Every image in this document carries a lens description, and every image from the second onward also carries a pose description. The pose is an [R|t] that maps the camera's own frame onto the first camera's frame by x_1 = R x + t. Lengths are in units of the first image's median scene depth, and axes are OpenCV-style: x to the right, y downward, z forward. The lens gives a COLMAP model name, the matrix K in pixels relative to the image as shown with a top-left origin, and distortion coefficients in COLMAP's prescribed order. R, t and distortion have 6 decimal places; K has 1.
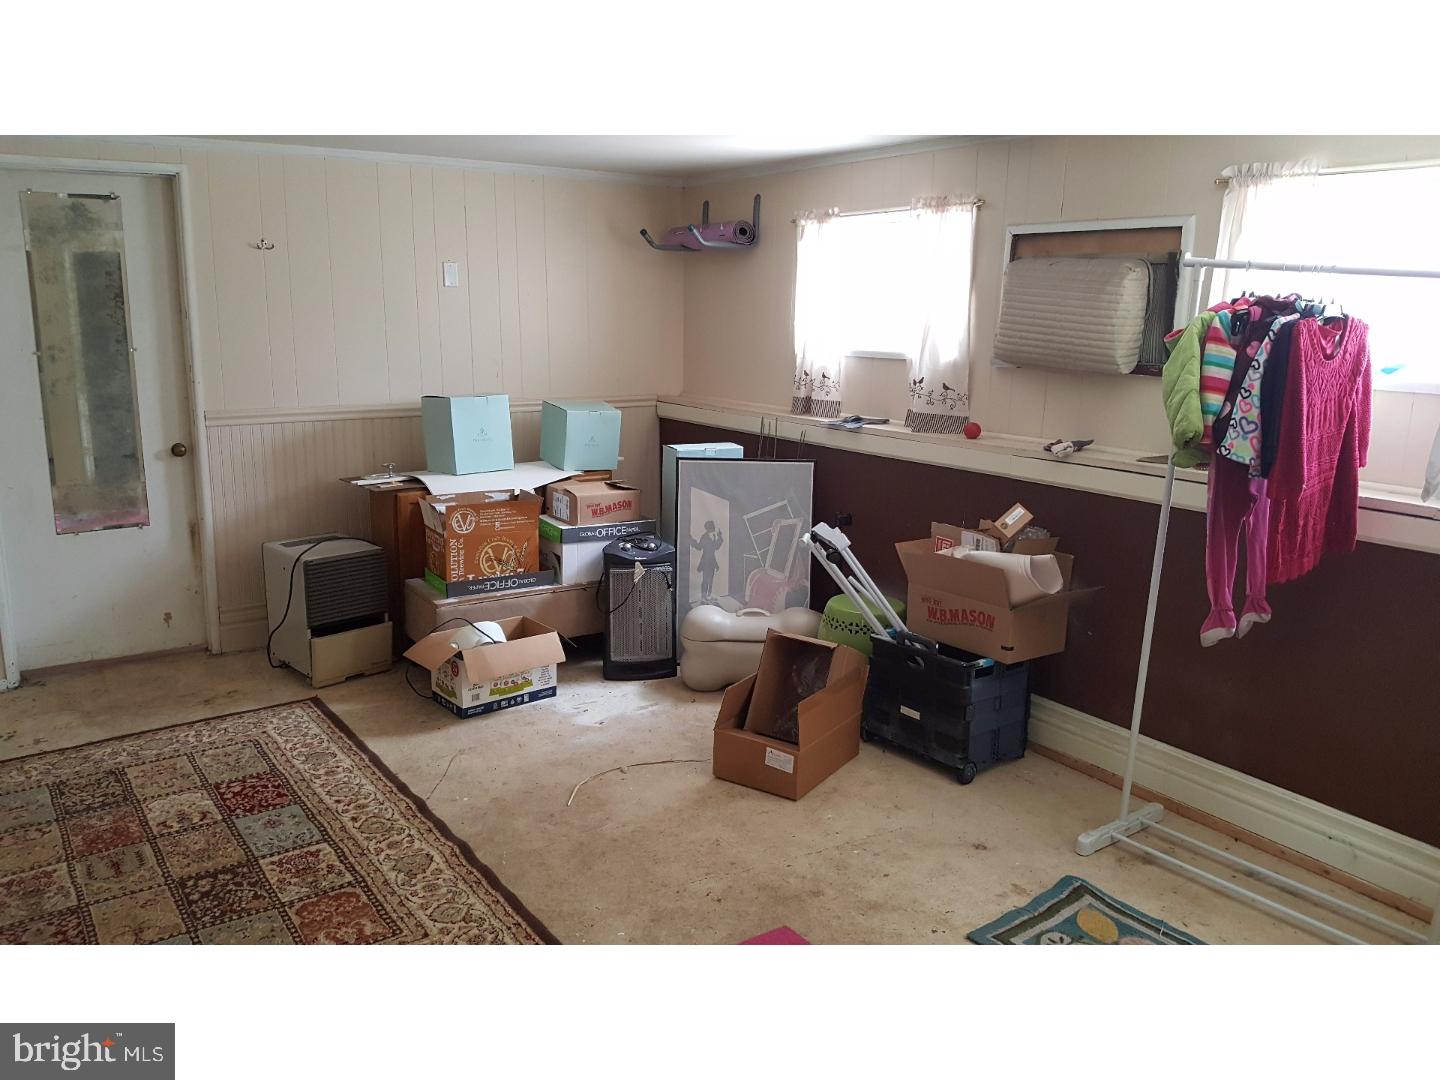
lens RADIAL K [[1110.3, 0, 703.1], [0, 1110.3, 519.1], [0, 0, 1]] dist [0.222885, -0.397786]
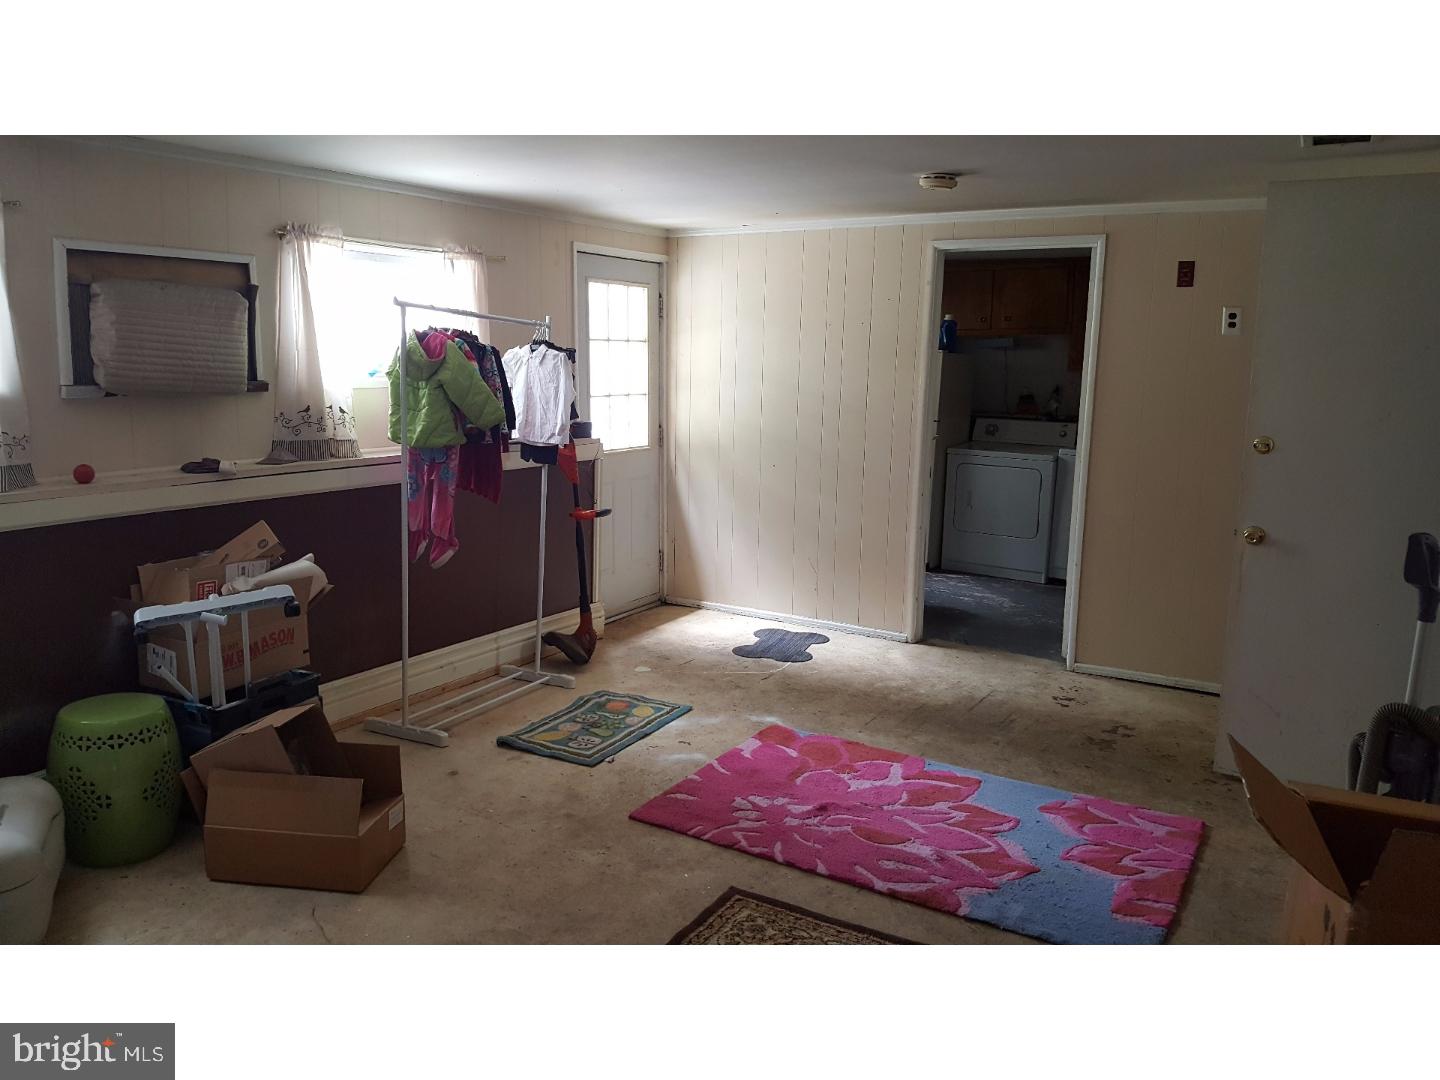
lens RADIAL K [[1110.3, 0, 703.1], [0, 1110.3, 519.1], [0, 0, 1]] dist [0.222885, -0.397786]
pose [[-0.426367, -0.156225, 0.890957, -0.695557], [0.156256, 0.957445, 0.242659, -0.173611], [-0.890952, 0.242679, -0.383812, 0.879962]]
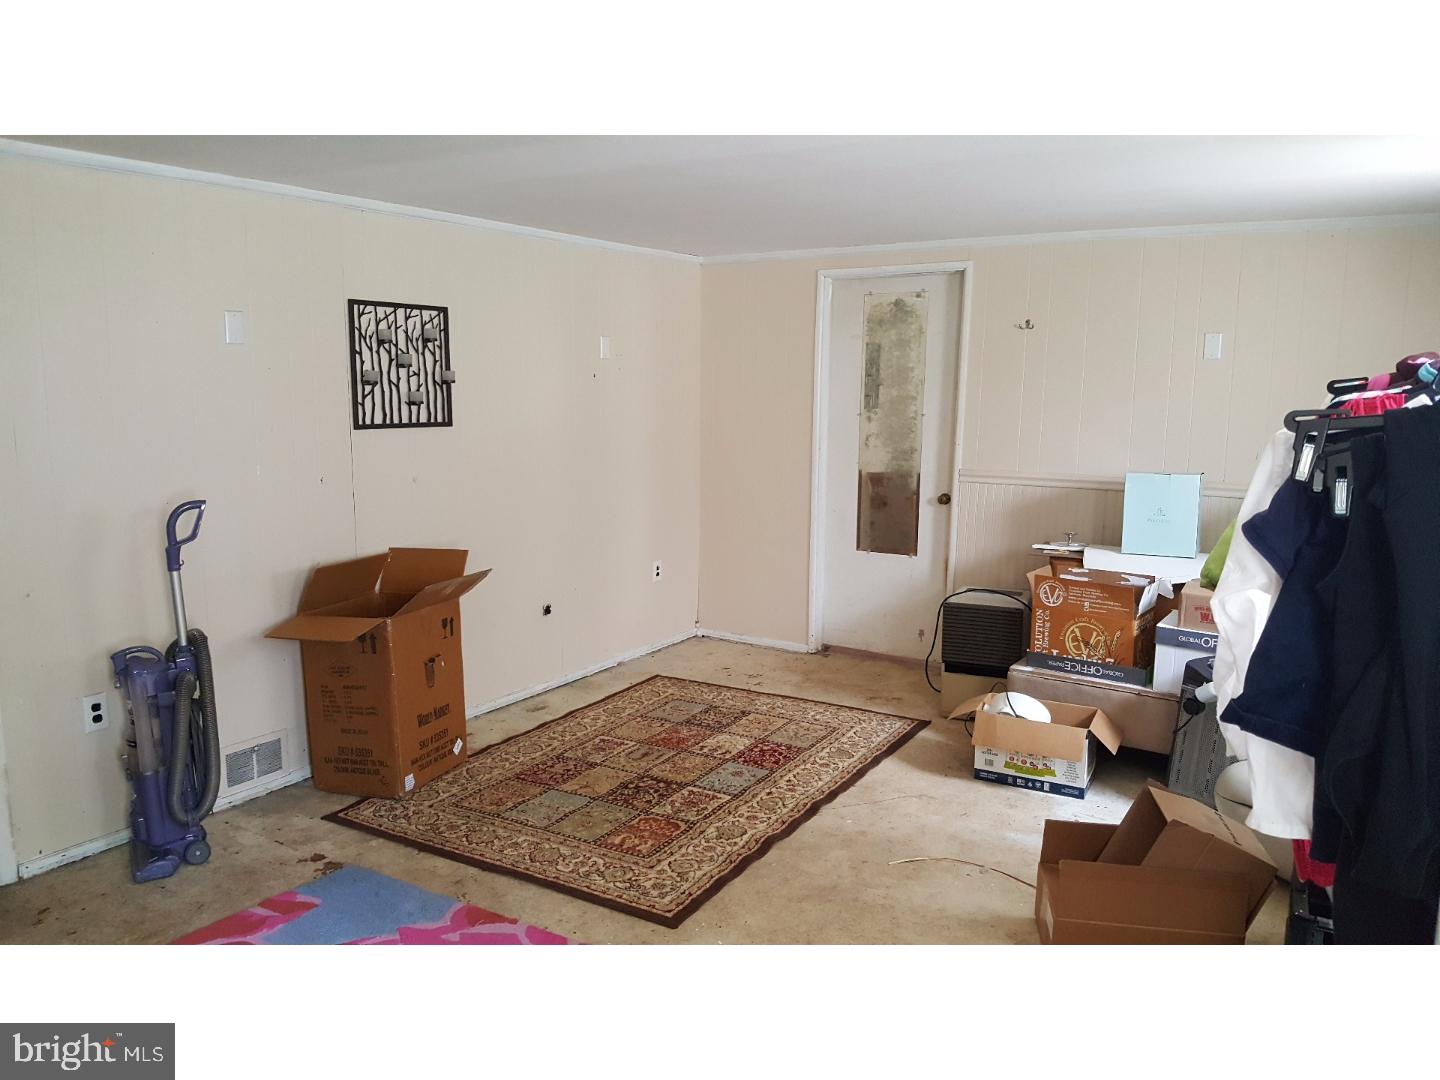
lens RADIAL K [[1110.3, 0, 703.1], [0, 1110.3, 519.1], [0, 0, 1]] dist [0.222885, -0.397786]
pose [[0.399241, 0.121006, -0.908826, 0.570151], [-0.180600, 0.982211, 0.051441, -0.059366], [0.898883, 0.143596, 0.413992, 0.308049]]
